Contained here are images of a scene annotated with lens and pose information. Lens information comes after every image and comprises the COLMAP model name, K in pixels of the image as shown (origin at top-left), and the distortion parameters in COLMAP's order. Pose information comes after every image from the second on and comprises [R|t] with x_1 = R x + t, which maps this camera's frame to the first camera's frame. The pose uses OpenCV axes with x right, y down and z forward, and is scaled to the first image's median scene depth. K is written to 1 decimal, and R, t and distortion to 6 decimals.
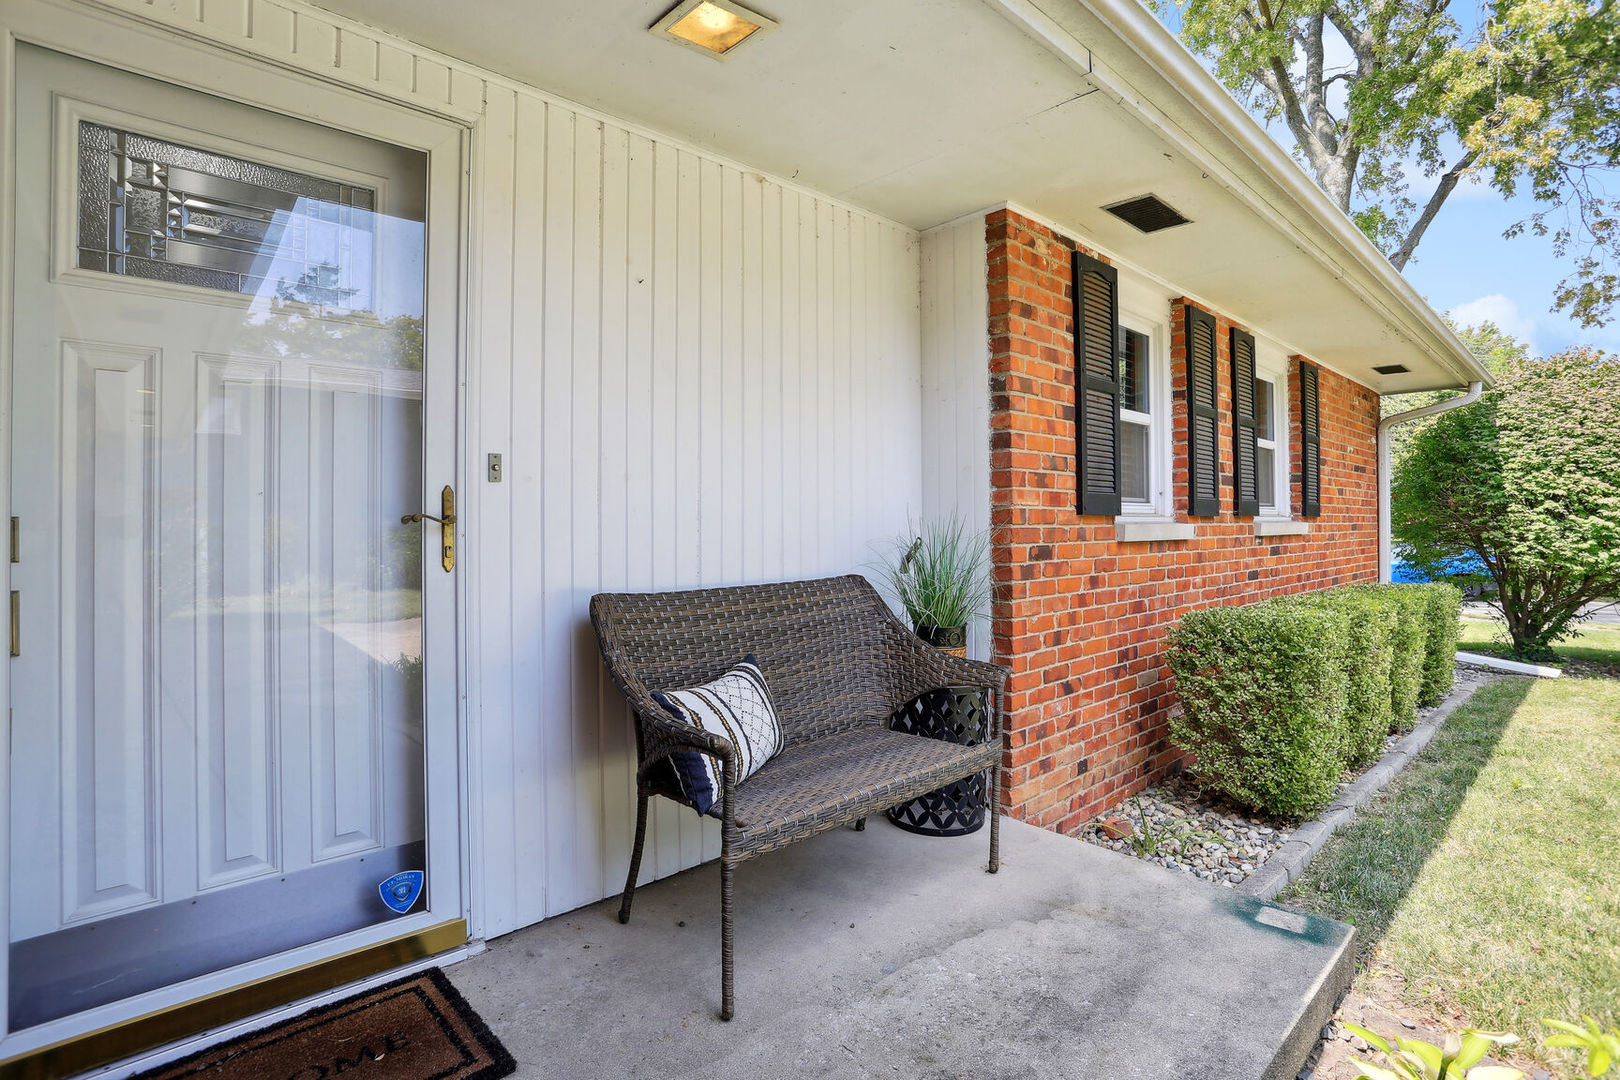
lens RADIAL K [[804.9, 0, 807.4], [0, 804.9, 533.8], [0, 0, 1]] dist [-0.072296, 0.024565]
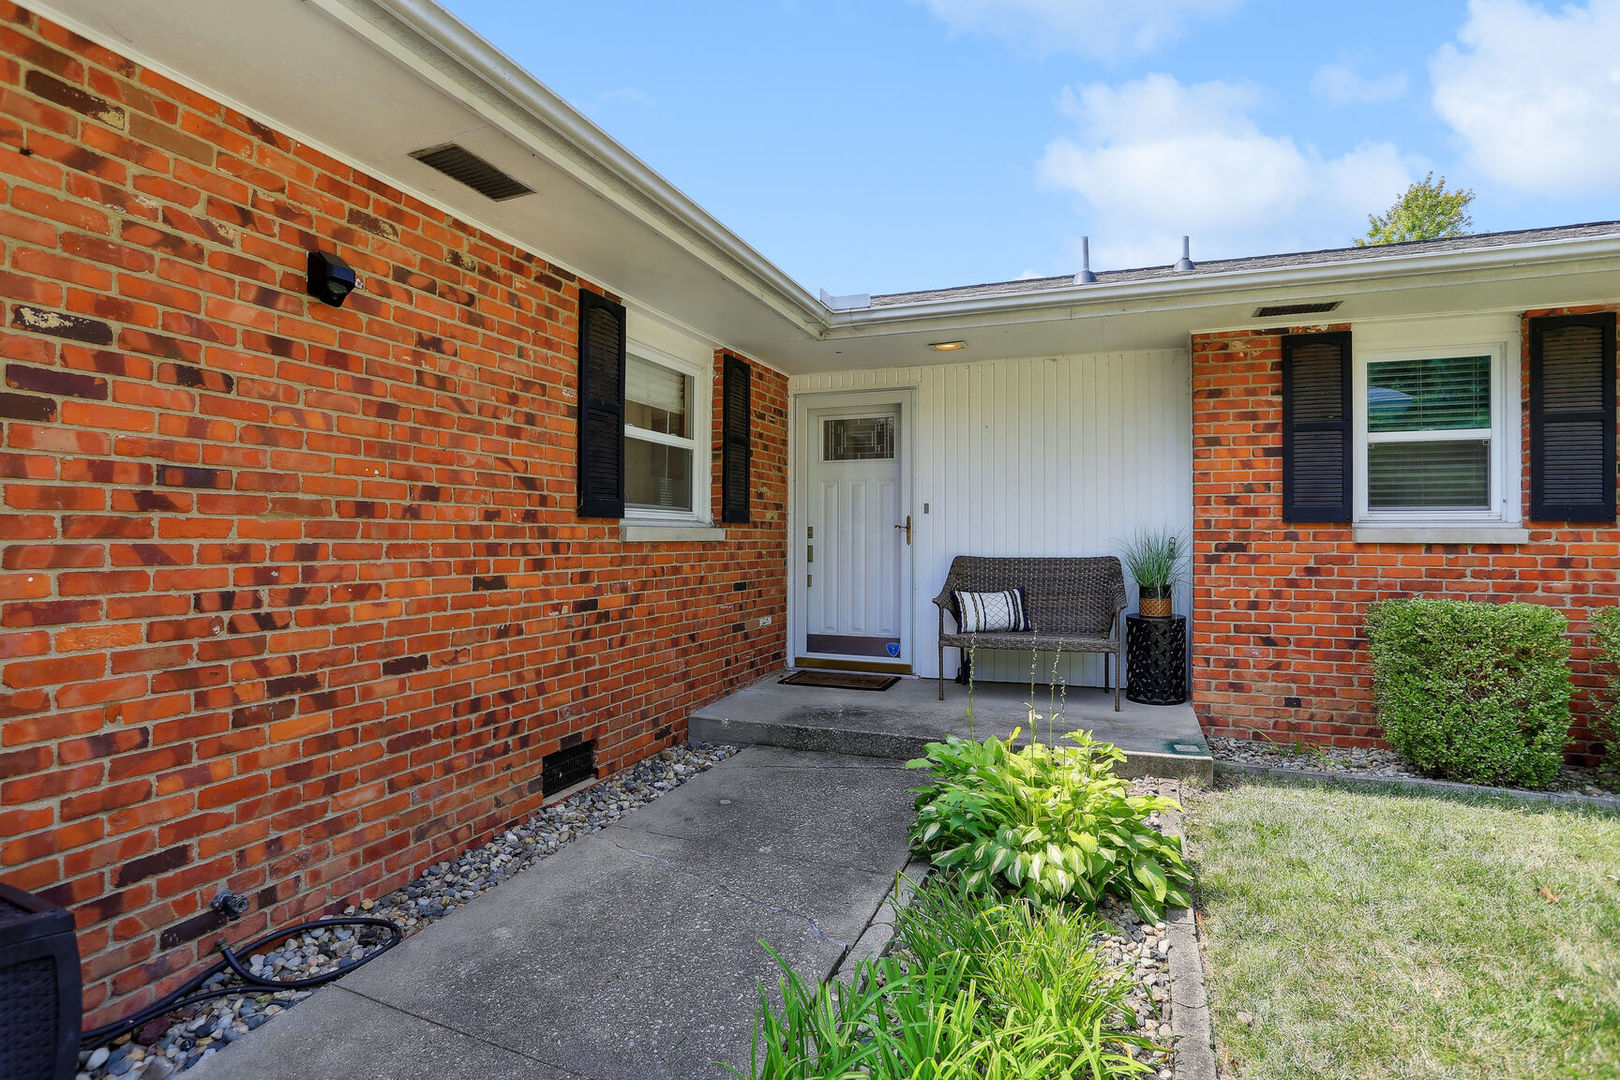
lens RADIAL K [[804.9, 0, 807.4], [0, 804.9, 533.8], [0, 0, 1]] dist [-0.072296, 0.024565]
pose [[0.427886, 0.012418, -0.903747, 1.307061], [-0.004449, 0.999922, 0.011633, -0.016245], [0.903822, -0.000957, 0.427908, -0.387509]]
